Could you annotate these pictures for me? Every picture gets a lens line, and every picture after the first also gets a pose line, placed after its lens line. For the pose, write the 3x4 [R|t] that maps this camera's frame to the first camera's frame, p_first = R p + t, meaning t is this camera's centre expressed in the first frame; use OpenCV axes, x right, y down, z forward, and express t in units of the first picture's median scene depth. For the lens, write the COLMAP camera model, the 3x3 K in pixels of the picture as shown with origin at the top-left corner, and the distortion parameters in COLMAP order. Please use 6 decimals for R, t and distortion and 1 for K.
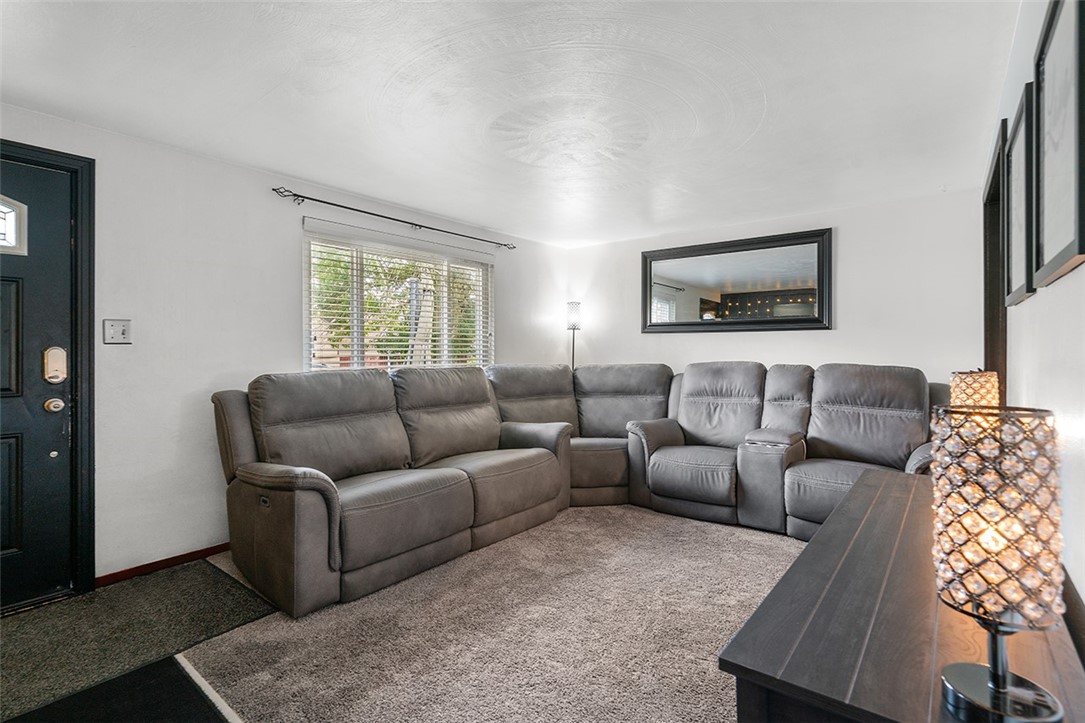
lens RADIAL K [[504.1, 0, 546.9], [0, 504.1, 357.3], [0, 0, 1]] dist [-0.022060, 0.000025]
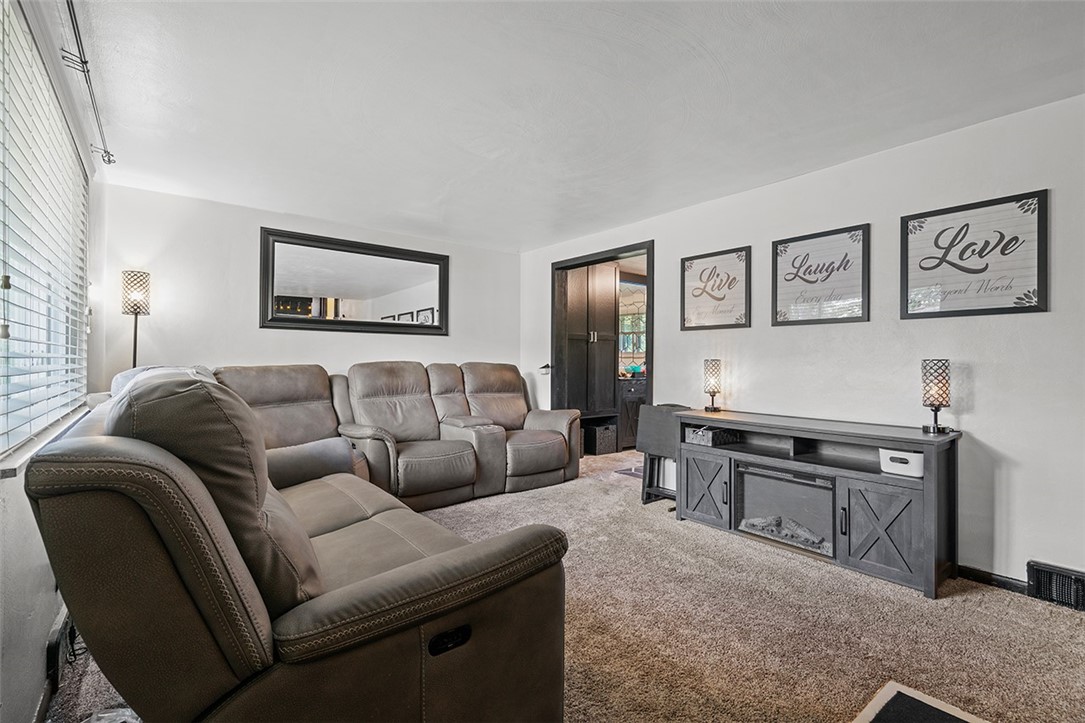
lens RADIAL K [[504.1, 0, 546.3], [0, 504.1, 358.9], [0, 0, 1]] dist [-0.022060, 0.000025]
pose [[0.238717, -0.001950, 0.971087, -0.602374], [-0.002598, 0.999993, 0.002646, -0.000566], [-0.971086, -0.003154, 0.238710, 0.448003]]
